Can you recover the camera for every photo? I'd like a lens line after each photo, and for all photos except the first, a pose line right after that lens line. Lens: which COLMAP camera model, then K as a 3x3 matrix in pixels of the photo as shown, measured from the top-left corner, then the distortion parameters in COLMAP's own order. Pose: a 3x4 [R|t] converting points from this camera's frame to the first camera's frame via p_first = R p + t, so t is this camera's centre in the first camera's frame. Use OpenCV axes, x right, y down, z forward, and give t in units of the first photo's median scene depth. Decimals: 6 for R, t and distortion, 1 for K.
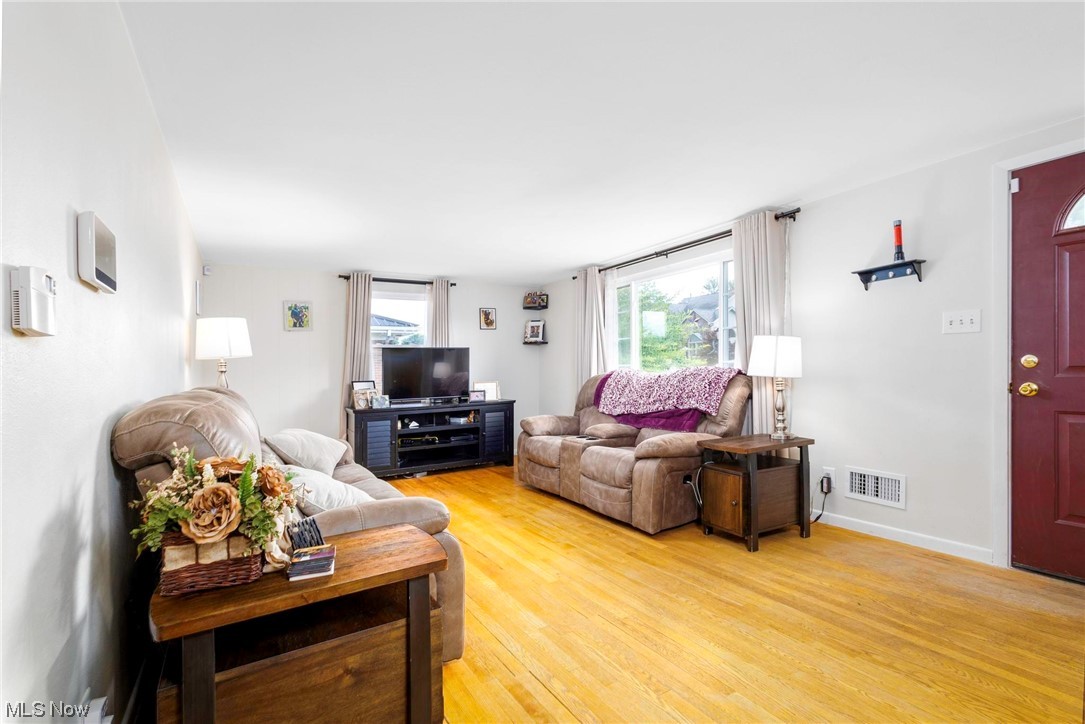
lens RADIAL K [[522.7, 0, 543.3], [0, 522.7, 364.1], [0, 0, 1]] dist [0.005722, 0.001036]
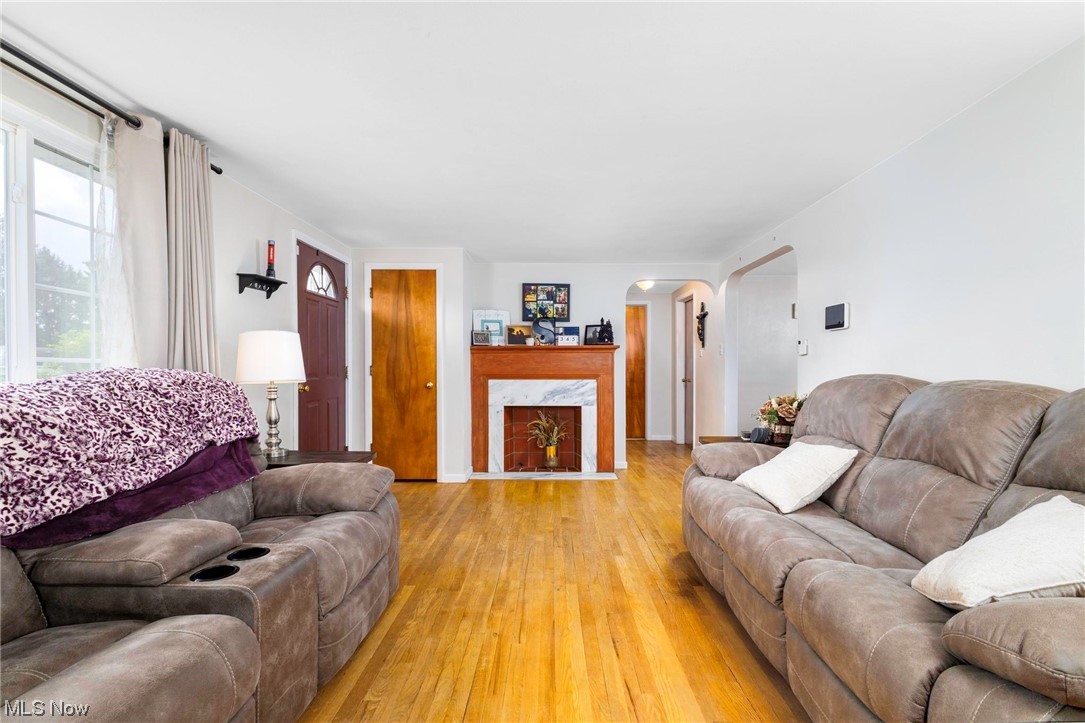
lens RADIAL K [[522.7, 0, 549.5], [0, 522.7, 370.2], [0, 0, 1]] dist [0.005722, 0.001036]
pose [[-0.864736, 0.021809, 0.501753, -0.221324], [0.017930, 0.999760, -0.012555, 0.014771], [-0.501907, -0.001860, -0.864920, 0.935746]]
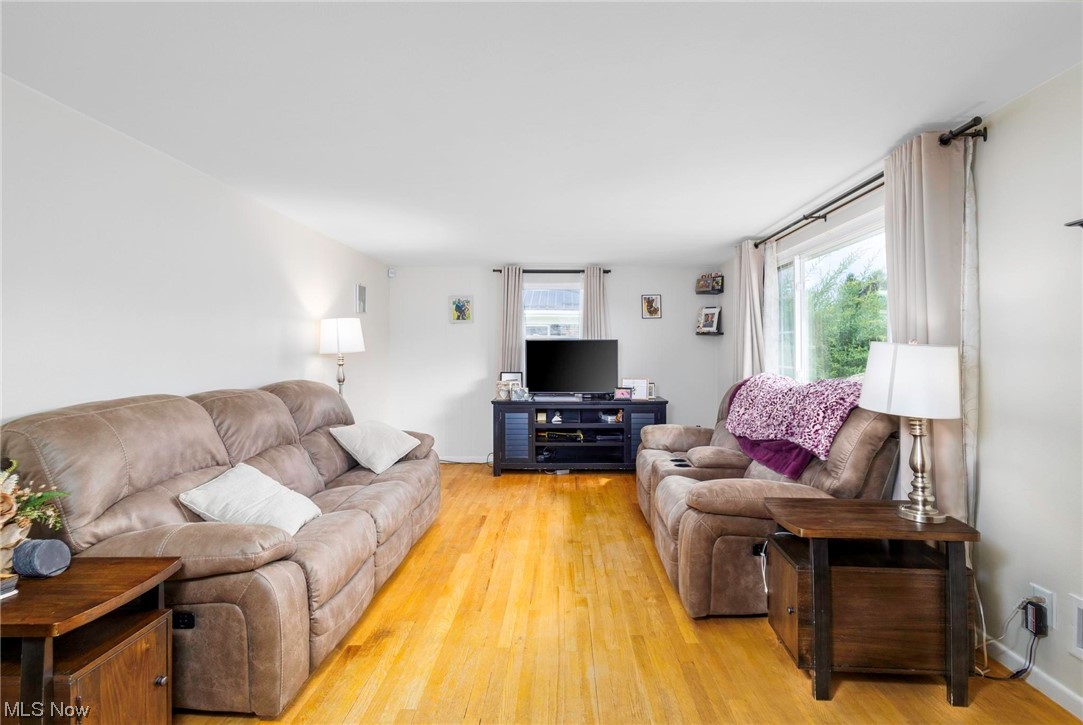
lens RADIAL K [[521.8, 0, 546.7], [0, 521.8, 340.8], [0, 0, 1]] dist [0.005722, 0.001036]
pose [[0.851492, 0.014186, -0.524176, 0.249308], [-0.015972, 0.999872, 0.001115, -0.031031], [0.524125, 0.007423, 0.851609, 0.172113]]
